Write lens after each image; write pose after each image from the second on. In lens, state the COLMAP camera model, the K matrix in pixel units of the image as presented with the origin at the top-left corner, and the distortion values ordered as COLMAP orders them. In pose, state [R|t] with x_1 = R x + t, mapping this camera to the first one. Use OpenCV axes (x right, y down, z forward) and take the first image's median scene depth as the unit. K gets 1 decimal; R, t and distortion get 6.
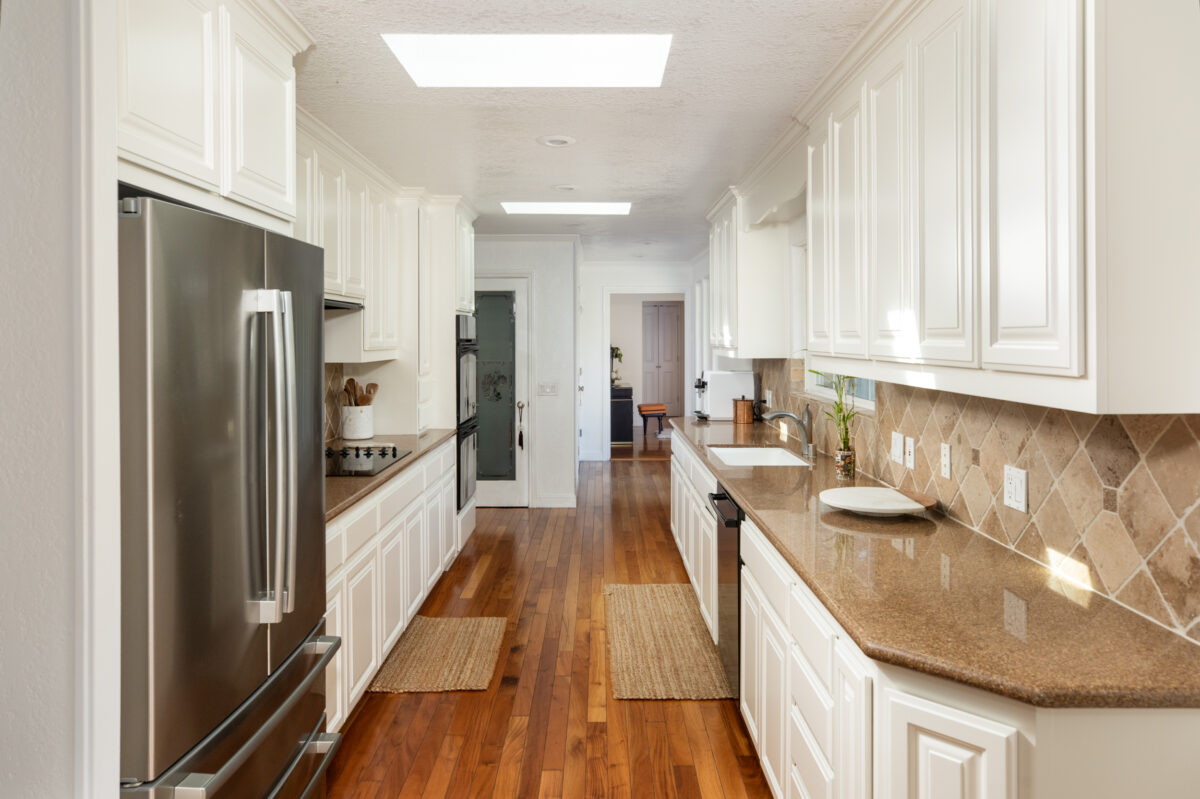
lens RADIAL K [[815.3, 0, 617.7], [0, 815.3, 343.4], [0, 0, 1]] dist [0.003957, 0.007009]
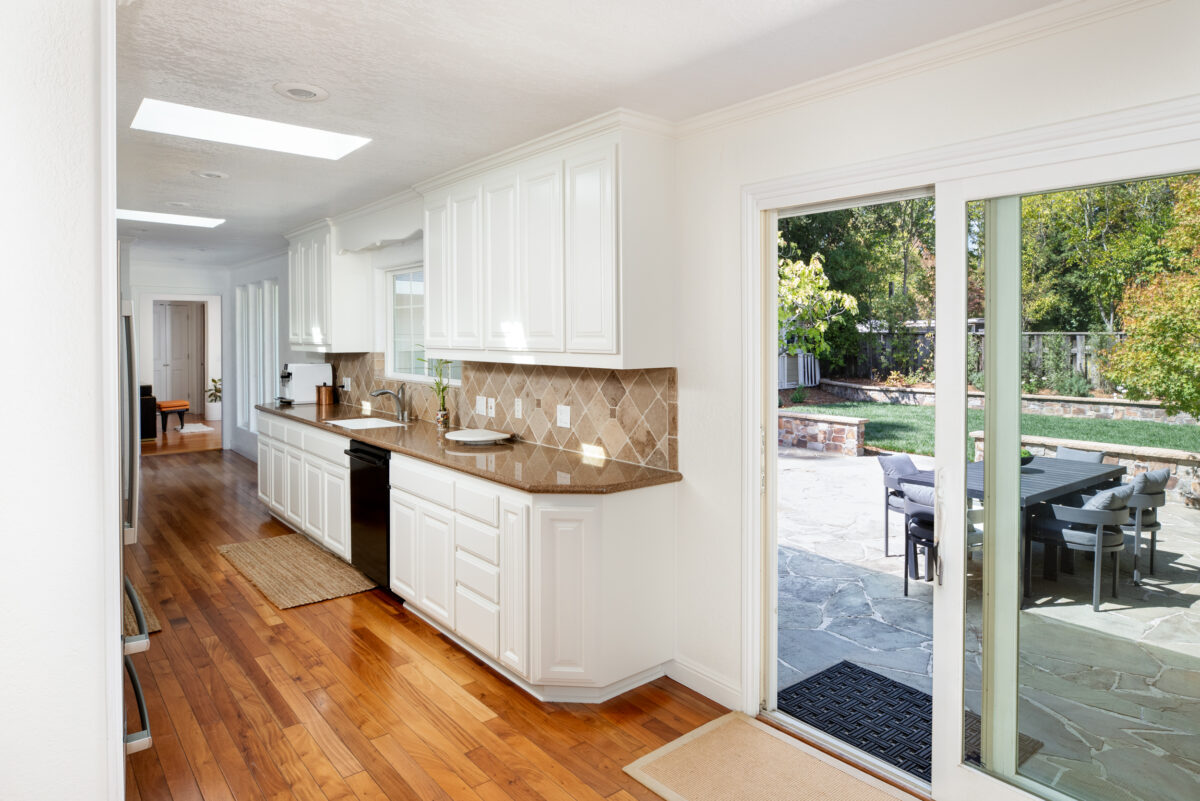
lens RADIAL K [[708.4, 0, 669.0], [0, 708.4, 341.0], [0, 0, 1]] dist [0.018962, 0.007471]
pose [[0.741039, -0.000658, 0.671461, -0.346296], [0.001501, 0.999999, -0.000677, 0.002651], [-0.671460, 0.001509, 0.741039, -0.306656]]
